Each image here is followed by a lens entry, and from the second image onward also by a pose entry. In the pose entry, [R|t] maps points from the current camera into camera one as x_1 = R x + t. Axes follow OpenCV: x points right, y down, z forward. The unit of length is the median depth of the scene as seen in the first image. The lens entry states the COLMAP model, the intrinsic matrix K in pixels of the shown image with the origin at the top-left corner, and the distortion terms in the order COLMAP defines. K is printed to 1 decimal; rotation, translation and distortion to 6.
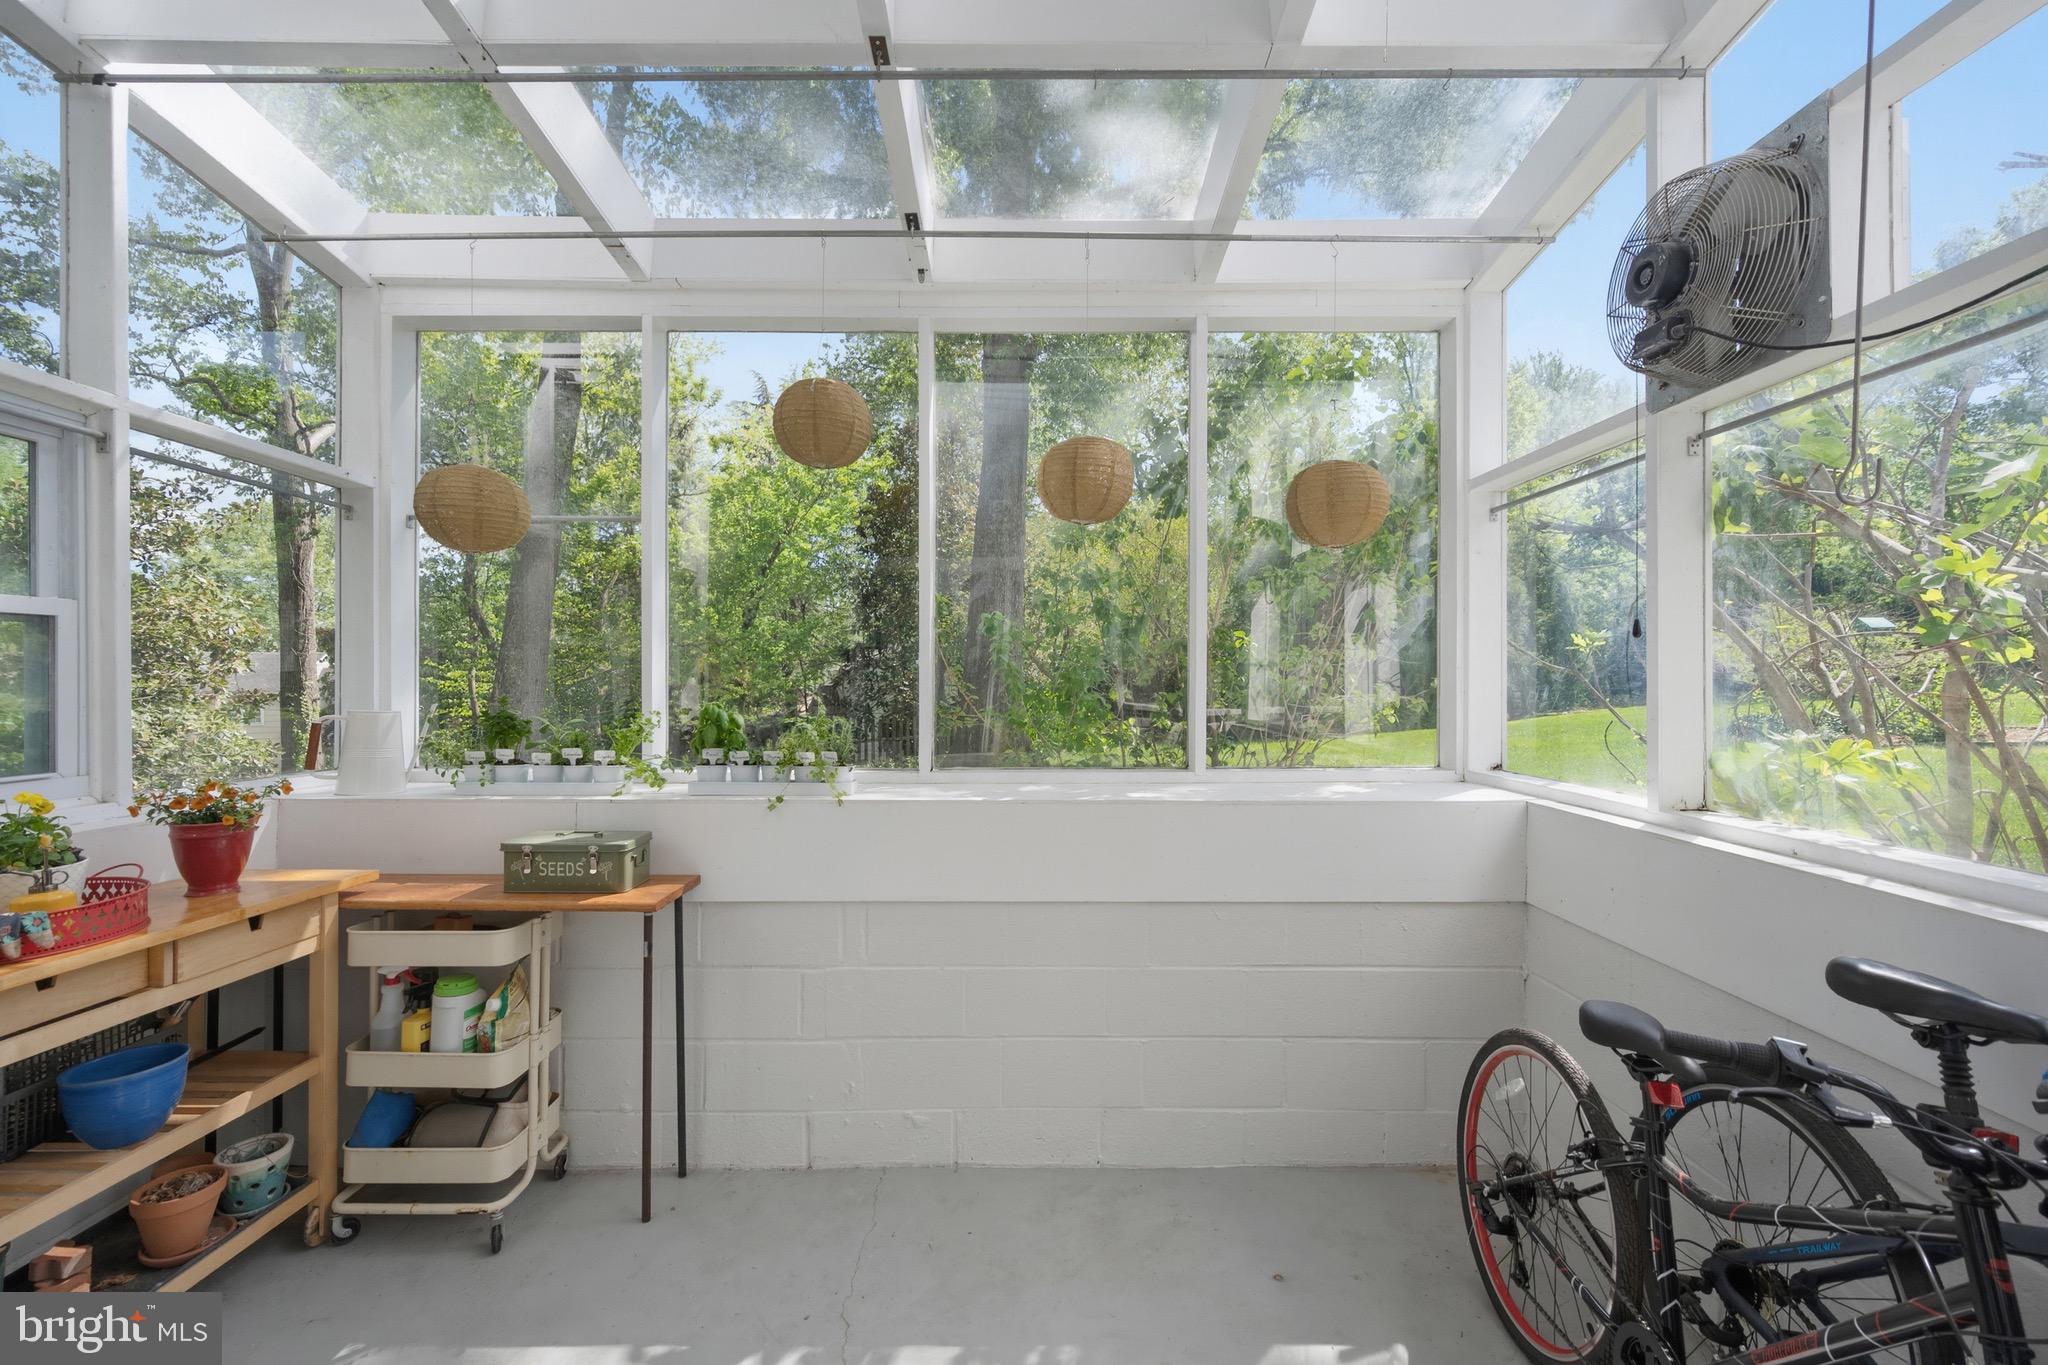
lens RADIAL K [[842.4, 0, 1047.7], [0, 842.4, 673.4], [0, 0, 1]] dist [0.001265, 0.000382]
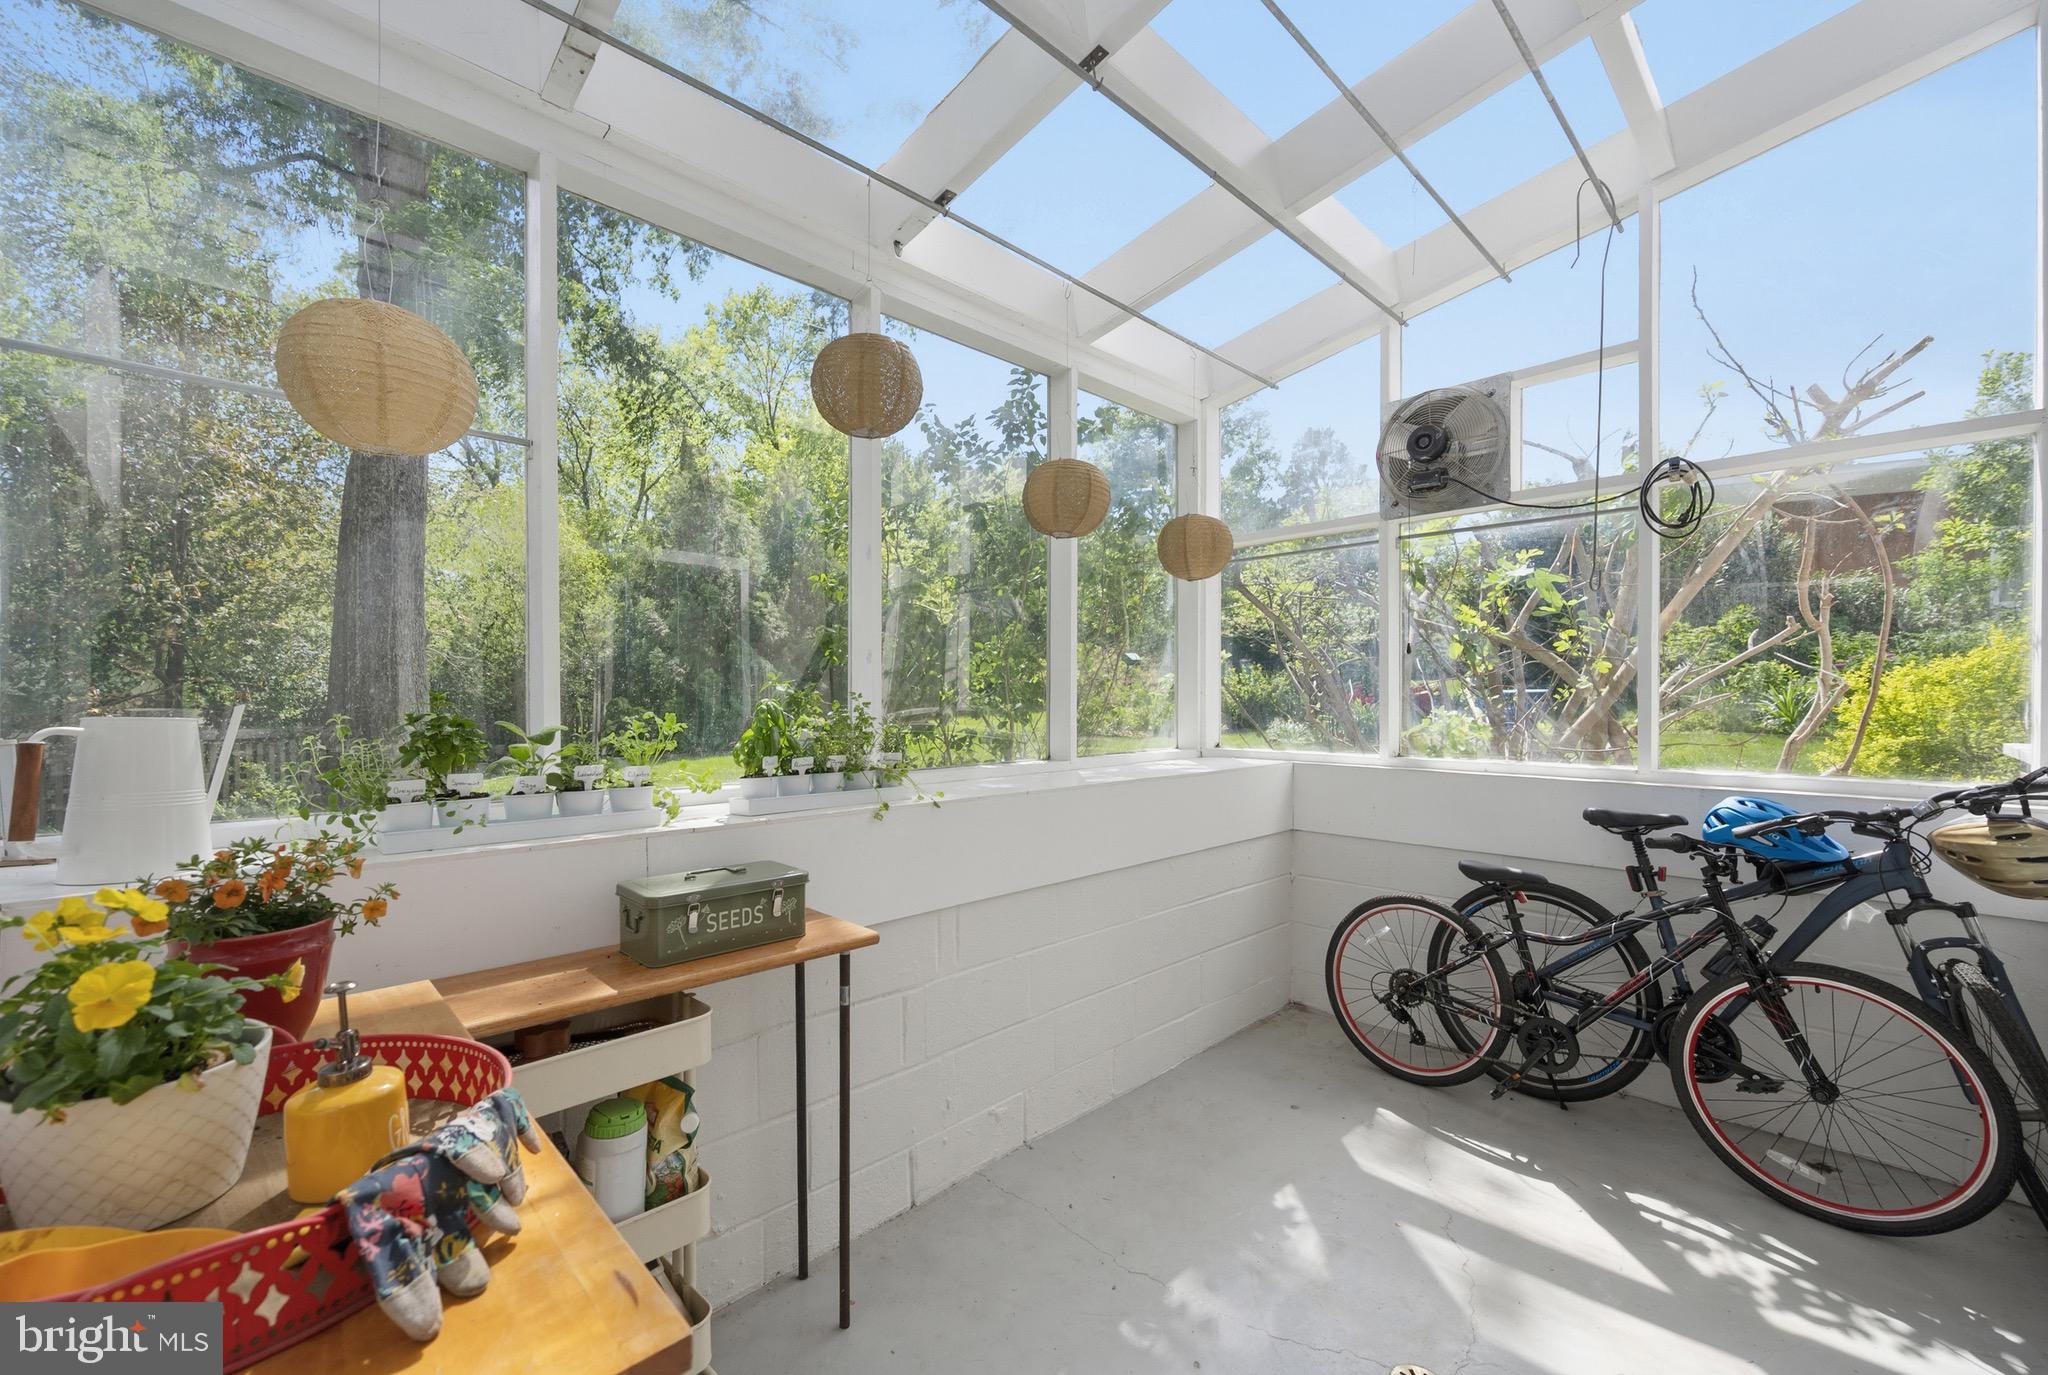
lens RADIAL K [[826.7, 0, 1031.2], [0, 826.7, 702.9], [0, 0, 1]] dist [-0.000781, -0.000088]
pose [[0.724259, -0.005543, 0.689506, -0.926555], [-0.002085, 0.999946, 0.010229, 0.035730], [-0.689525, -0.008846, 0.724208, 0.304770]]
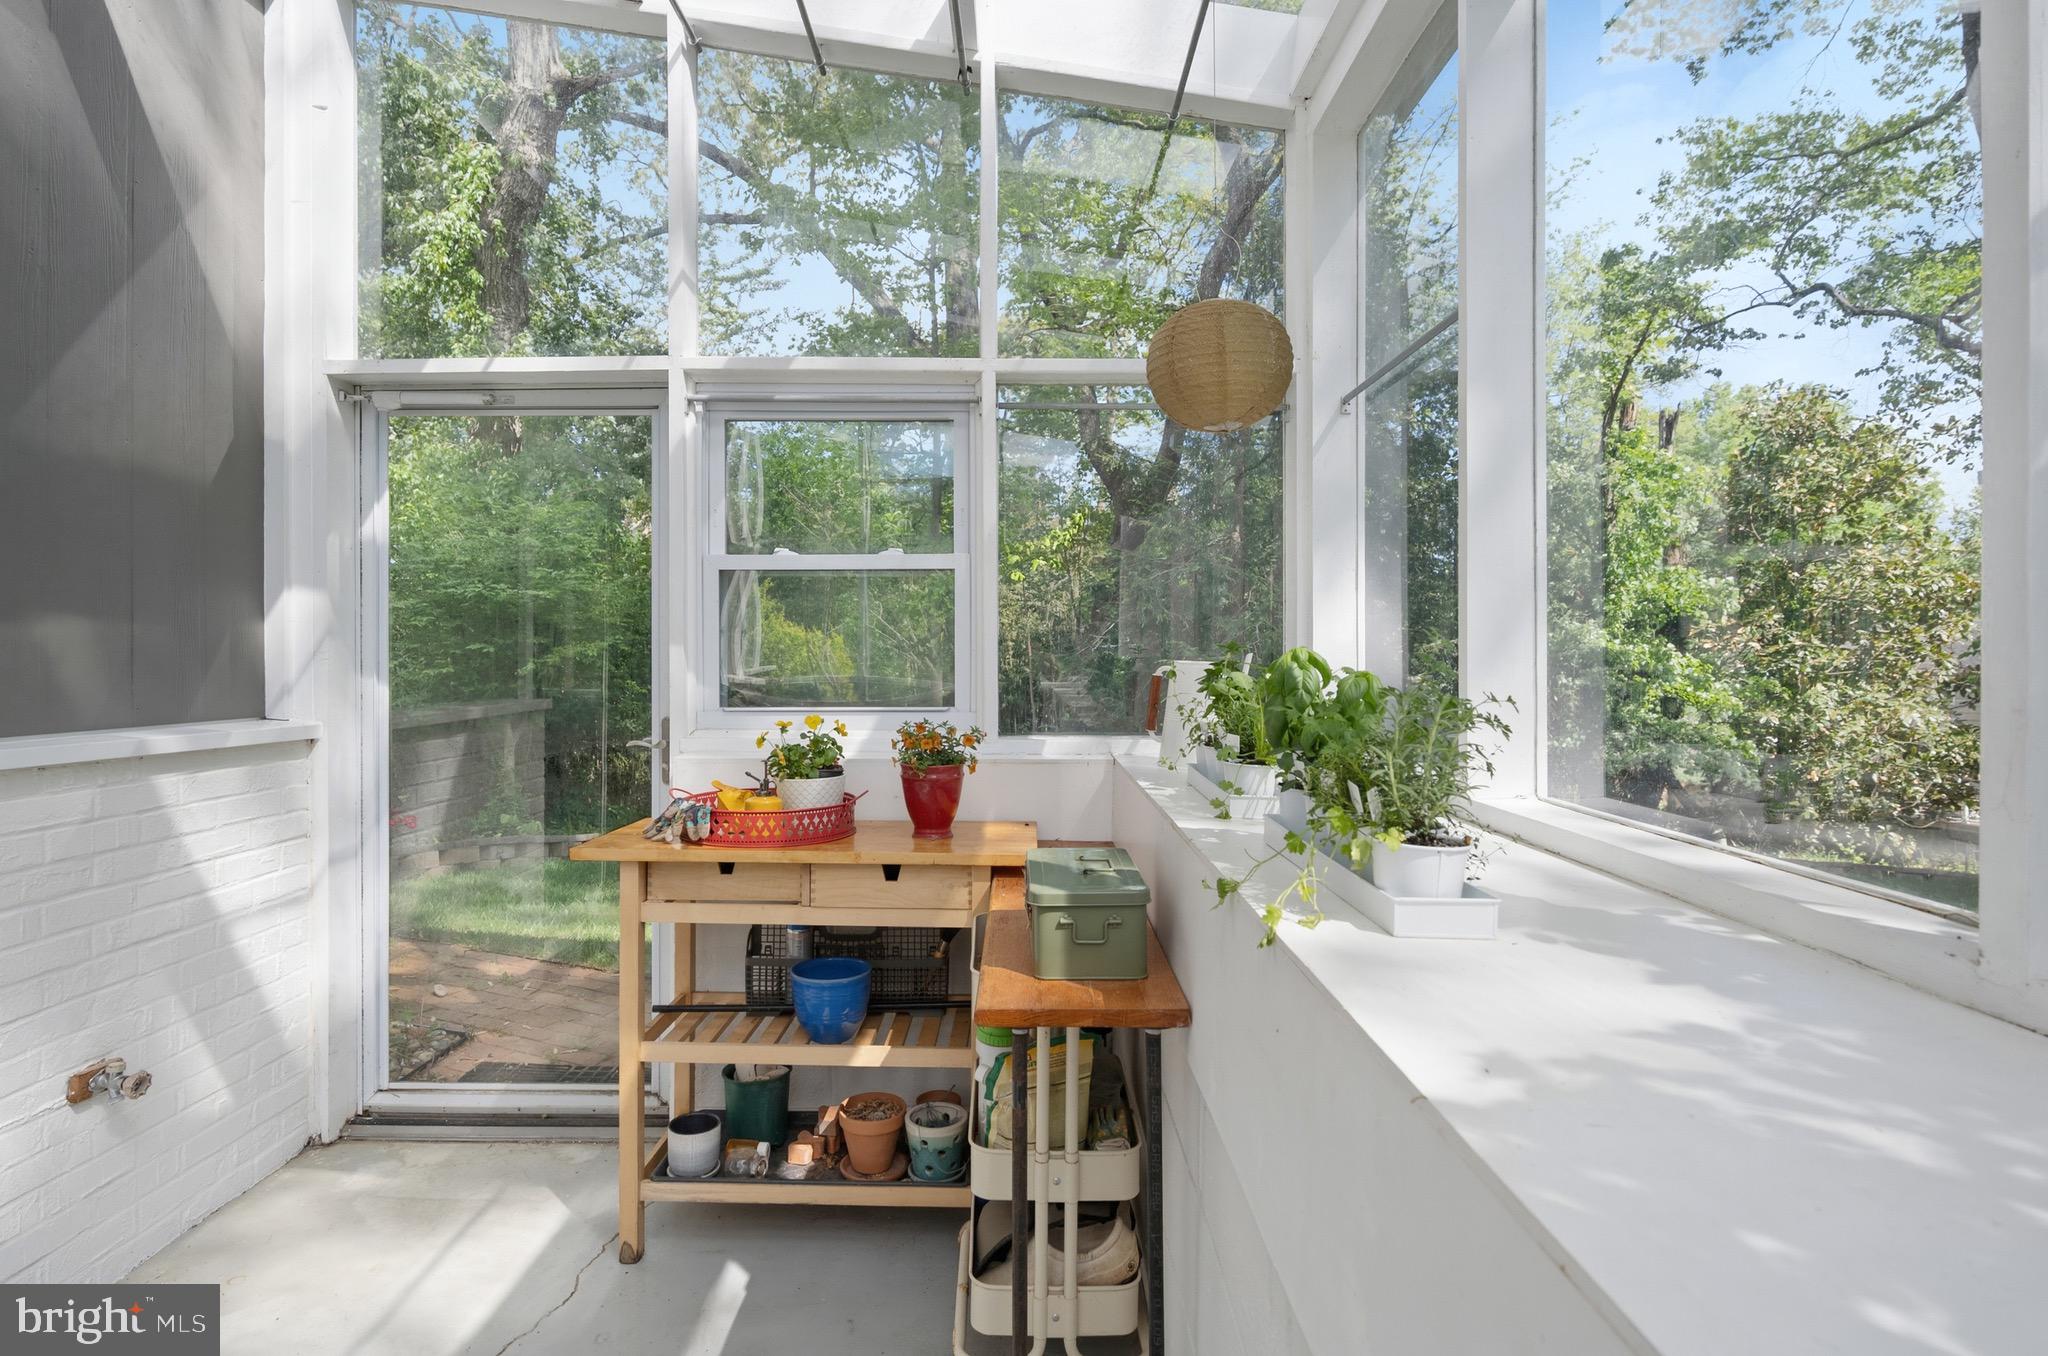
lens RADIAL K [[1033.3, 0, 1028.5], [0, 1033.3, 664.7], [0, 0, 1]] dist [0.000370, -0.000089]
pose [[-0.039141, 0.008645, -0.999196, 0.192635], [0.003333, 0.999958, 0.008521, 0.045367], [0.999228, -0.002997, -0.039169, 1.062321]]
